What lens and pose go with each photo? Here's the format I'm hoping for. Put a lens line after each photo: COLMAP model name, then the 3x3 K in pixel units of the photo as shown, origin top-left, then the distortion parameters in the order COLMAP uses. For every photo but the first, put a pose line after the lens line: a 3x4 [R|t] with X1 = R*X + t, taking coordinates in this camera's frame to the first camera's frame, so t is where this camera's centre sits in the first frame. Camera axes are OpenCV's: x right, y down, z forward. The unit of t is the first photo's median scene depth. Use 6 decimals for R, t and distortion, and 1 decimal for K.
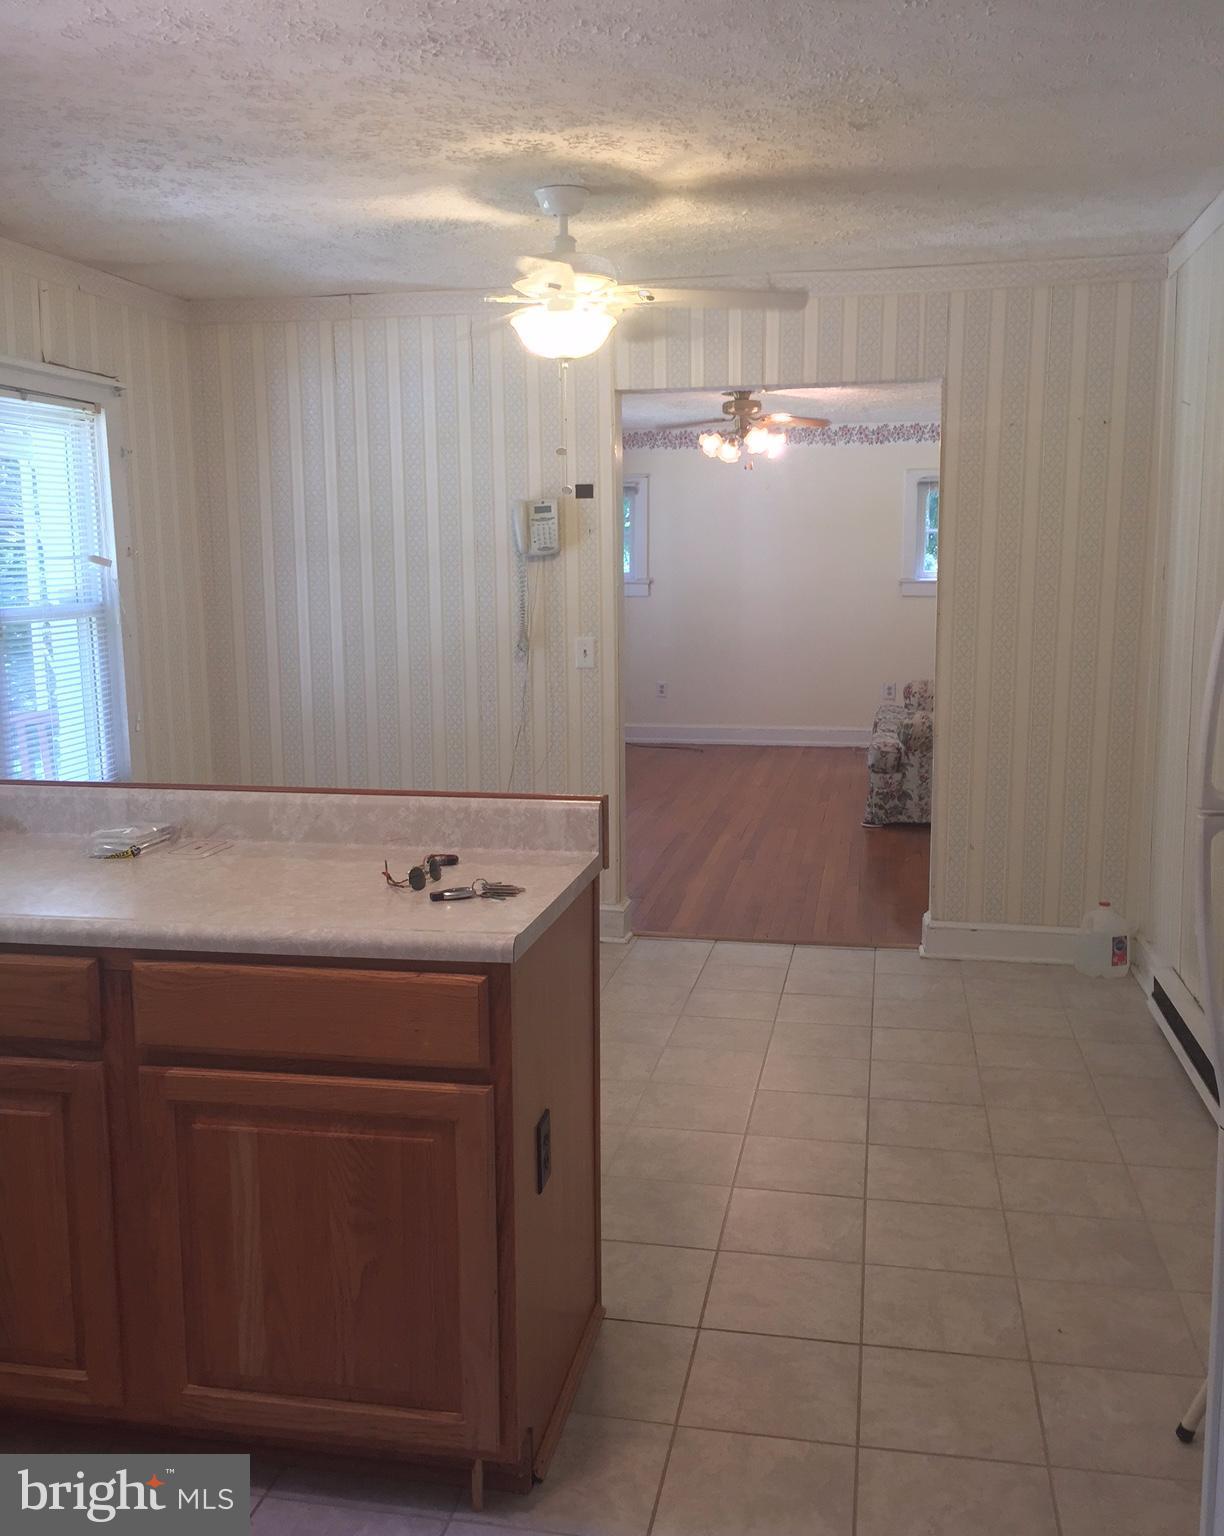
lens RADIAL K [[1382.6, 0, 587.6], [0, 1382.6, 765.9], [0, 0, 1]] dist [0.064615, -0.064877]
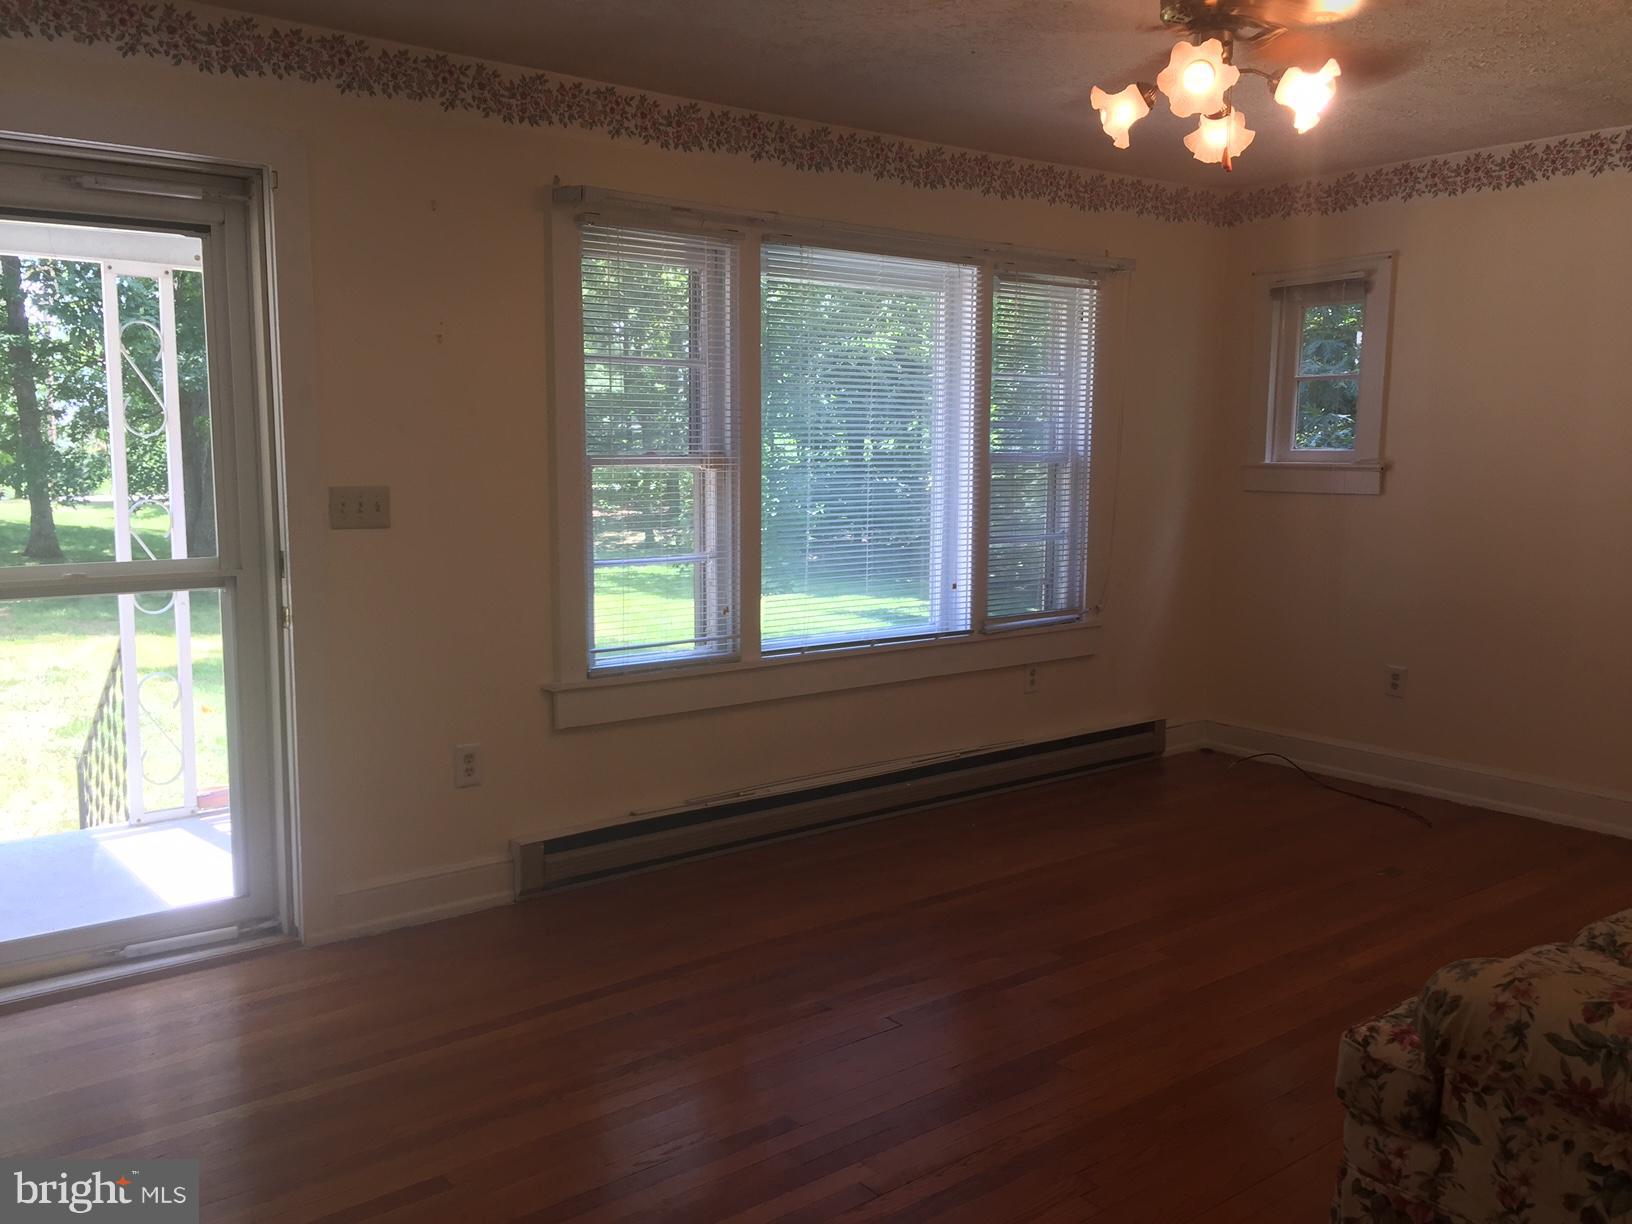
lens RADIAL K [[1387.1, 0, 816.0], [0, 1387.1, 612.0], [0, 0, 1]] dist [0.098487, -0.129182]
pose [[0.777159, 0.090833, -0.622714, 0.770965], [-0.105219, 0.994354, 0.013728, -0.246284], [0.620446, 0.054853, 0.782329, 1.785971]]
